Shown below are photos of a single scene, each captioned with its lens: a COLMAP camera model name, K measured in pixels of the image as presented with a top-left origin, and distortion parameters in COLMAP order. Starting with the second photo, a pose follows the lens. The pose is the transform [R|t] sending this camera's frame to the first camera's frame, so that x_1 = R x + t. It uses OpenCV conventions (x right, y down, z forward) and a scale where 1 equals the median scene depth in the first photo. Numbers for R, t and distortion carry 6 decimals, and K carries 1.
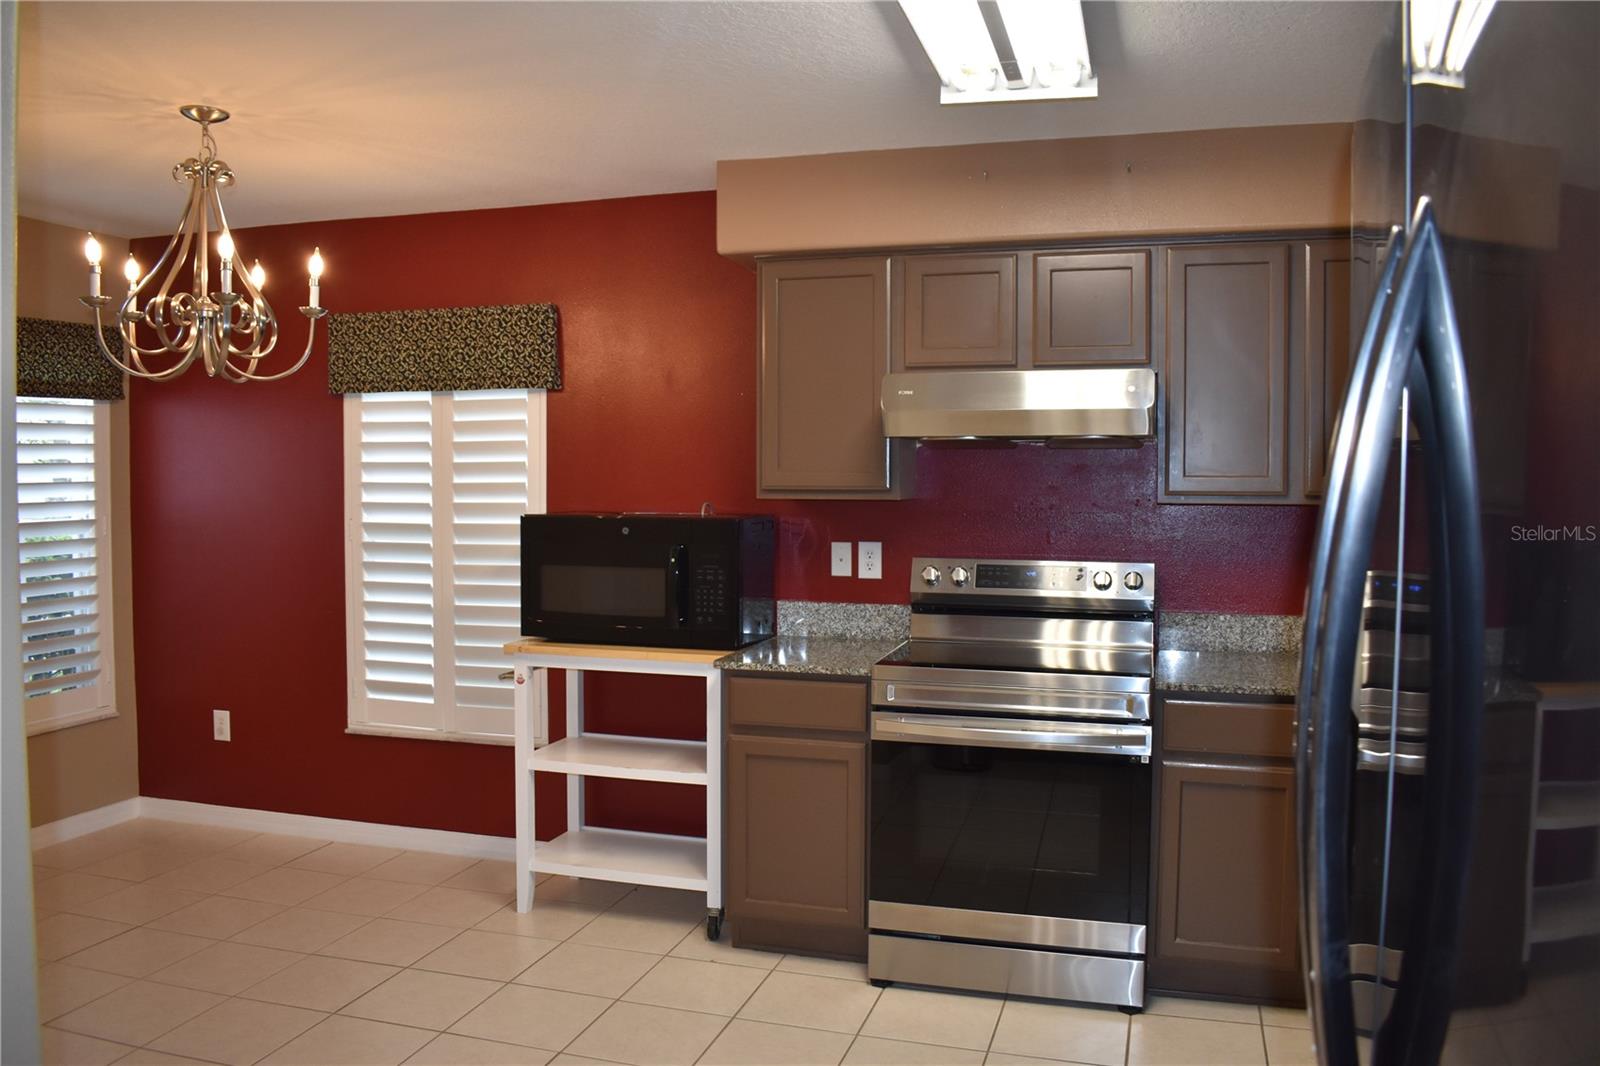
lens RADIAL K [[1267.7, 0, 798.5], [0, 1267.7, 529.4], [0, 0, 1]] dist [-0.093920, 0.025936]
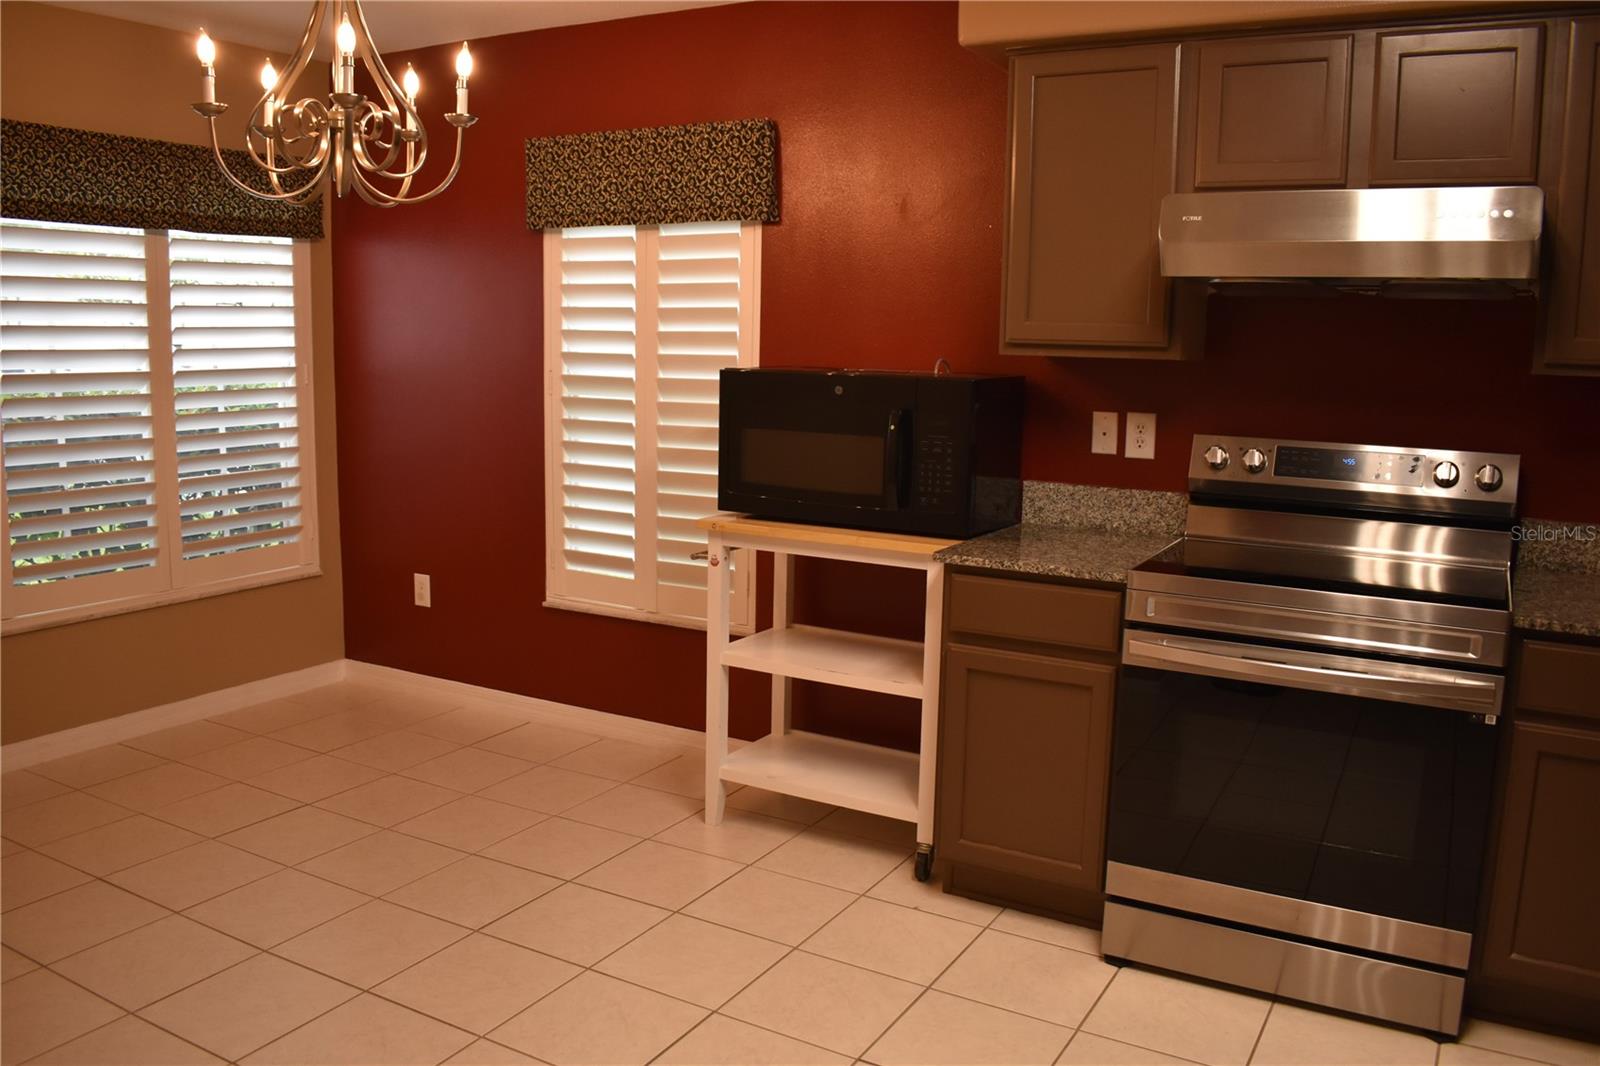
lens RADIAL K [[1267.7, 0, 807.4], [0, 1267.7, 530.8], [0, 0, 1]] dist [-0.093920, 0.025936]
pose [[0.973384, 0.049774, -0.223710, 0.033718], [-0.025639, 0.993653, 0.109528, 0.002246], [0.227742, -0.100877, 0.968482, 0.178554]]
